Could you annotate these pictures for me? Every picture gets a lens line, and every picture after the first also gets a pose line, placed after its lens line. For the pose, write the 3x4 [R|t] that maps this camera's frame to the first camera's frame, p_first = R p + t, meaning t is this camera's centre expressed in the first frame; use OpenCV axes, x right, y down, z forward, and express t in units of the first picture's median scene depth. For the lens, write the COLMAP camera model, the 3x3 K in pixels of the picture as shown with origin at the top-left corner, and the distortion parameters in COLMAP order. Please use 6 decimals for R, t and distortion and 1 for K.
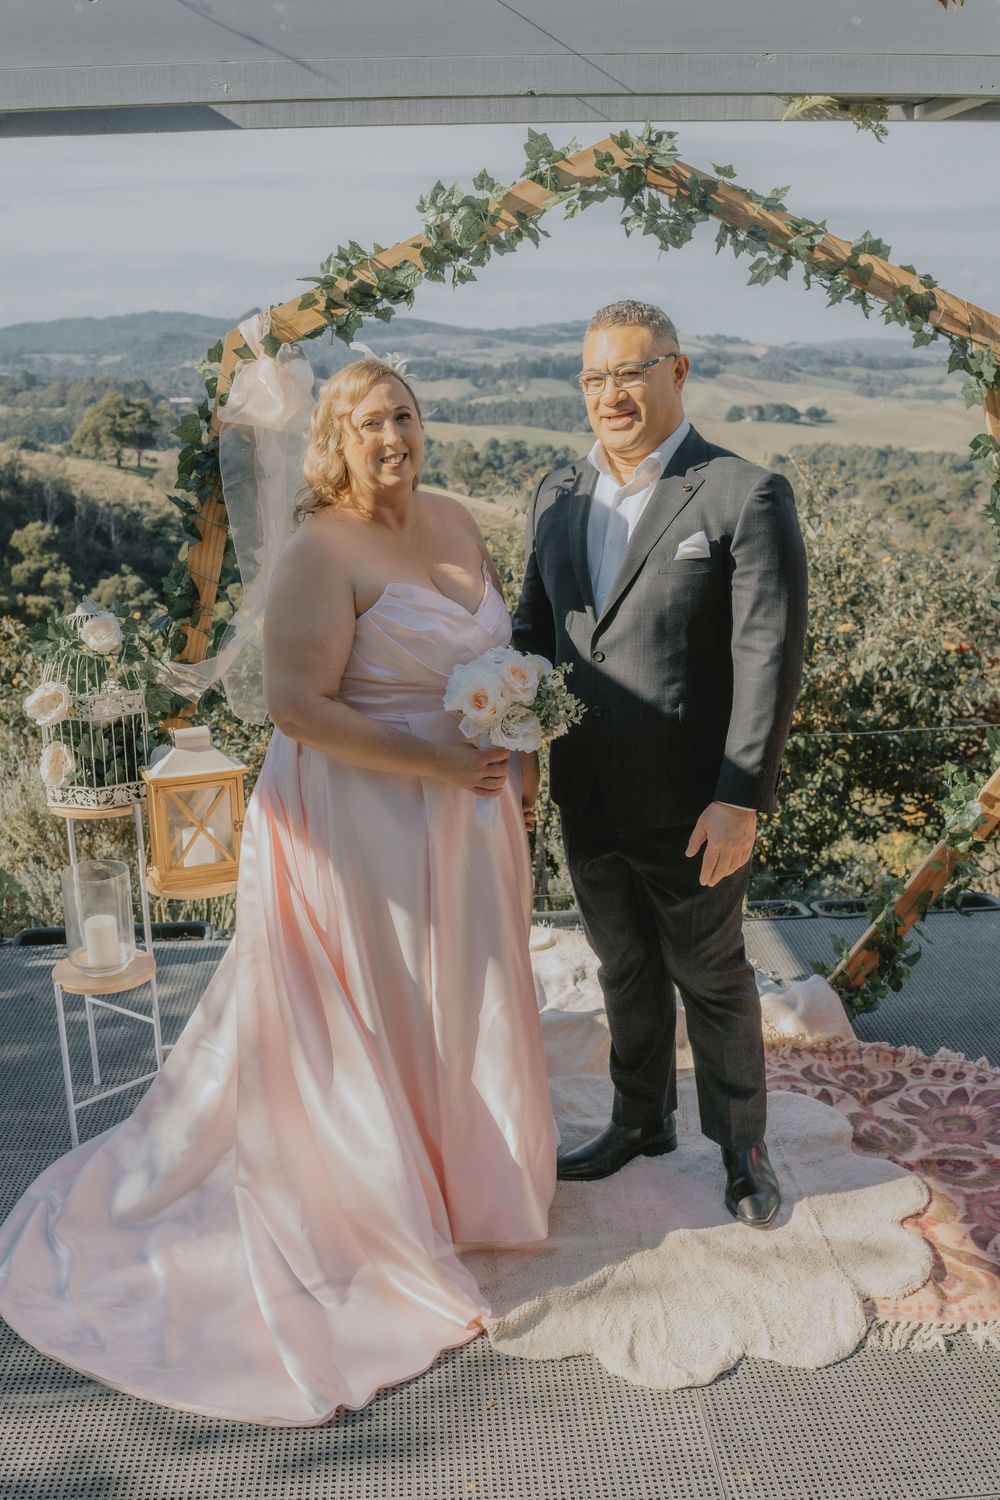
lens RADIAL K [[1639.3, 0, 568.6], [0, 1639.3, 754.6], [0, 0, 1]] dist [-0.106085, 0.012382]
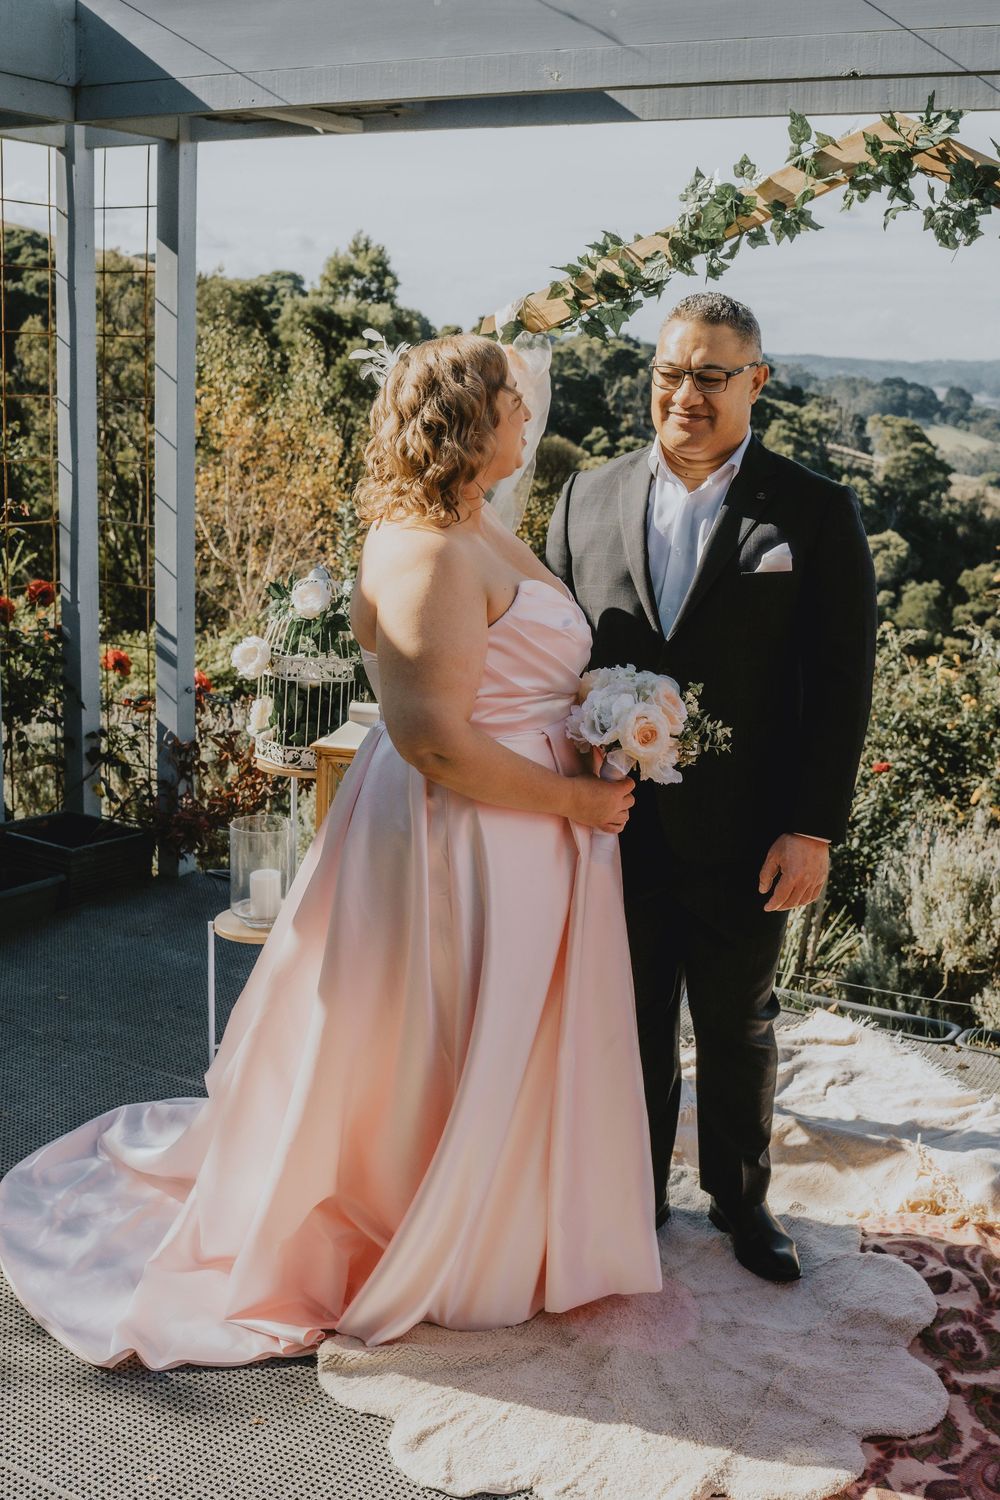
lens RADIAL K [[1765.4, 0, 504.8], [0, 1765.4, 719.2], [0, 0, 1]] dist [-0.099163, -0.002660]
pose [[0.824243, 0.159750, -0.543234, 0.410523], [-0.190706, 0.981647, -0.000682, -0.021038], [0.533155, 0.104160, 0.839581, 0.127701]]
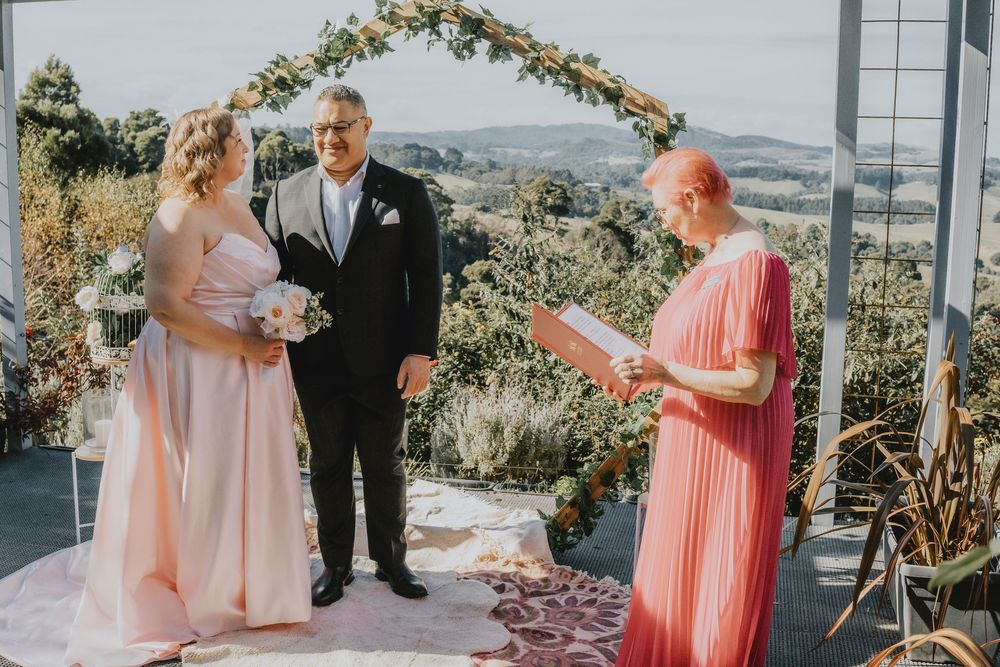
lens RADIAL K [[1177.0, 0, 498.3], [0, 1177.0, 316.8], [0, 0, 1]] dist [-0.099163, -0.002660]
pose [[0.951398, 0.074621, -0.298785, 0.479873], [-0.105923, 0.990297, -0.089958, 0.054590], [0.289173, 0.117234, 0.950071, -0.101574]]
